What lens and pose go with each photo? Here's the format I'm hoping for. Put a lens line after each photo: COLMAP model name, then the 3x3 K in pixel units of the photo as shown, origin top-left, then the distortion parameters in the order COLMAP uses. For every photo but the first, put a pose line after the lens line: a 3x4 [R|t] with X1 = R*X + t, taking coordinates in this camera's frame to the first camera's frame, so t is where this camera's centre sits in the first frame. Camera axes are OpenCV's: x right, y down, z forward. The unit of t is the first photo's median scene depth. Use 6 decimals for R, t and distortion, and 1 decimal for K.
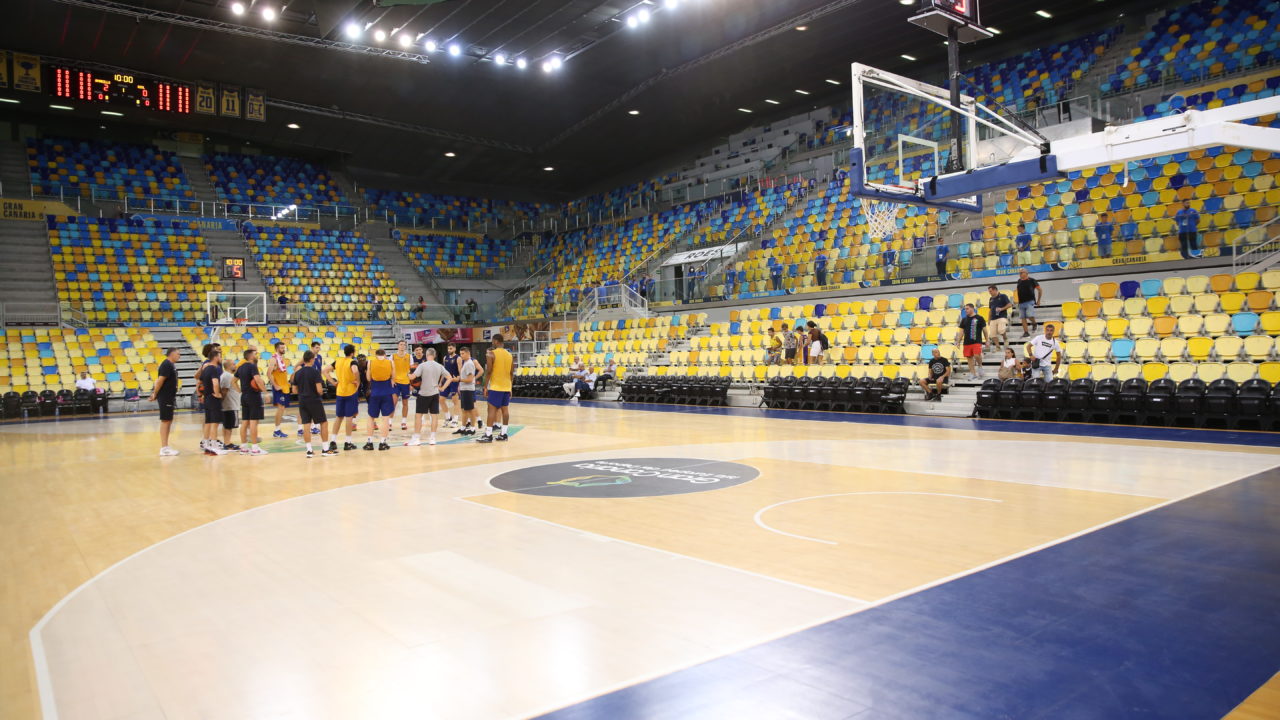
lens RADIAL K [[867.9, 0, 640.0], [0, 867.9, 360.0], [0, 0, 1]] dist [-0.101011, 0.000368]
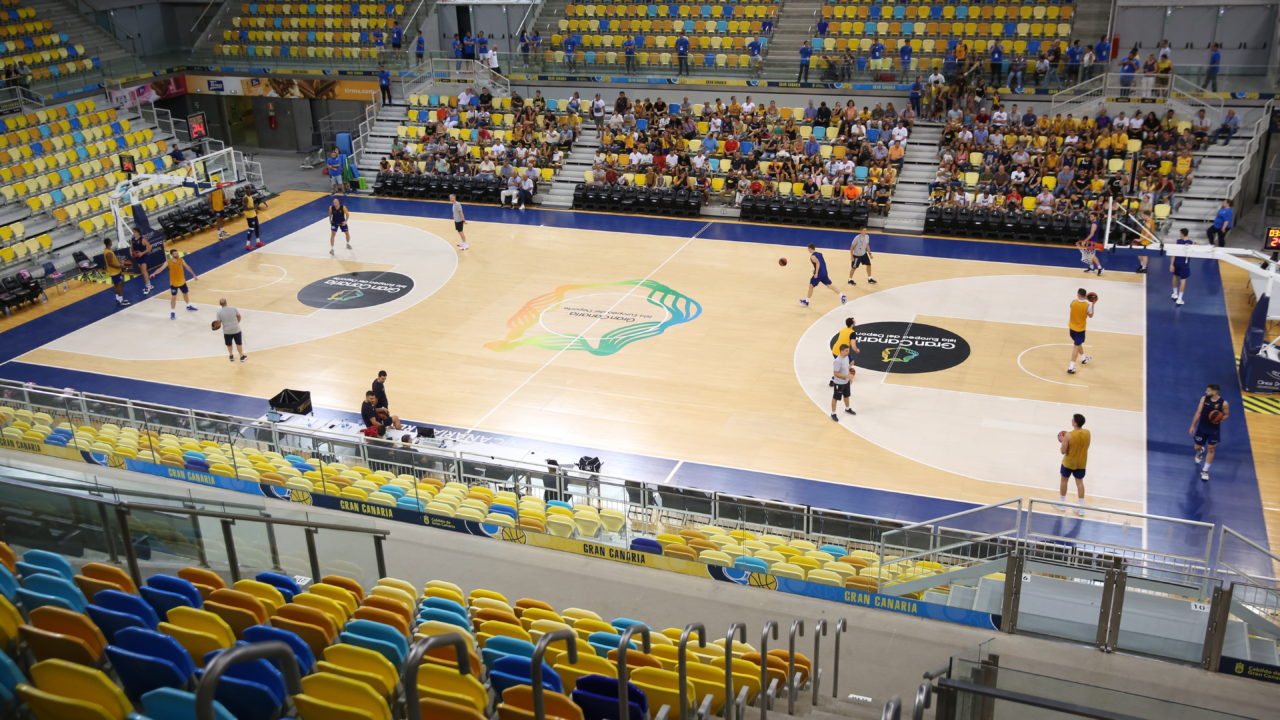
lens RADIAL K [[1168.7, 0, 640.0], [0, 1168.7, 360.0], [0, 0, 1]] dist [-0.028264, 0.087537]
pose [[0.858667, -0.198106, 0.472699, -0.715616], [0.014274, 0.931165, 0.364319, -0.325660], [-0.512334, -0.306082, 0.802389, -0.331555]]
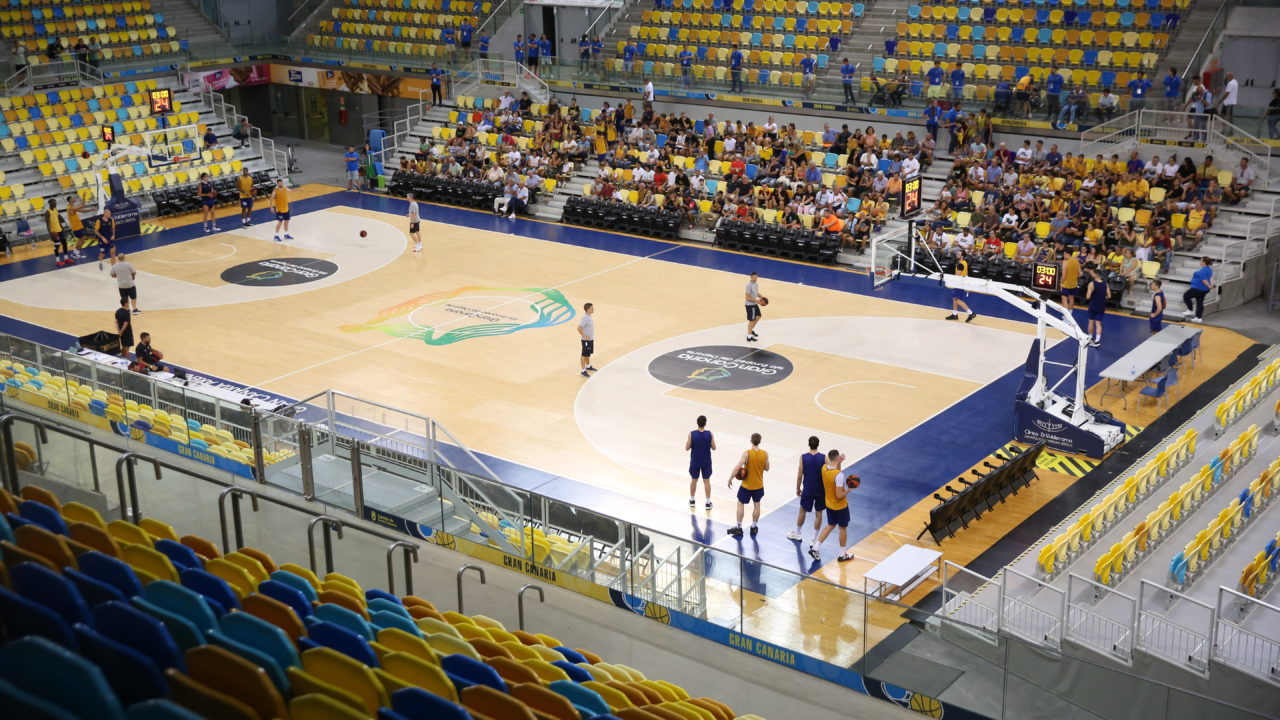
lens RADIAL K [[1520.7, 0, 640.0], [0, 1520.7, 360.0], [0, 0, 1]] dist [0.061009, 0.021555]
pose [[0.969009, -0.062889, 0.238885, -0.389123], [-0.009663, 0.956660, 0.291046, -0.335597], [-0.246835, -0.284335, 0.926405, -0.799061]]
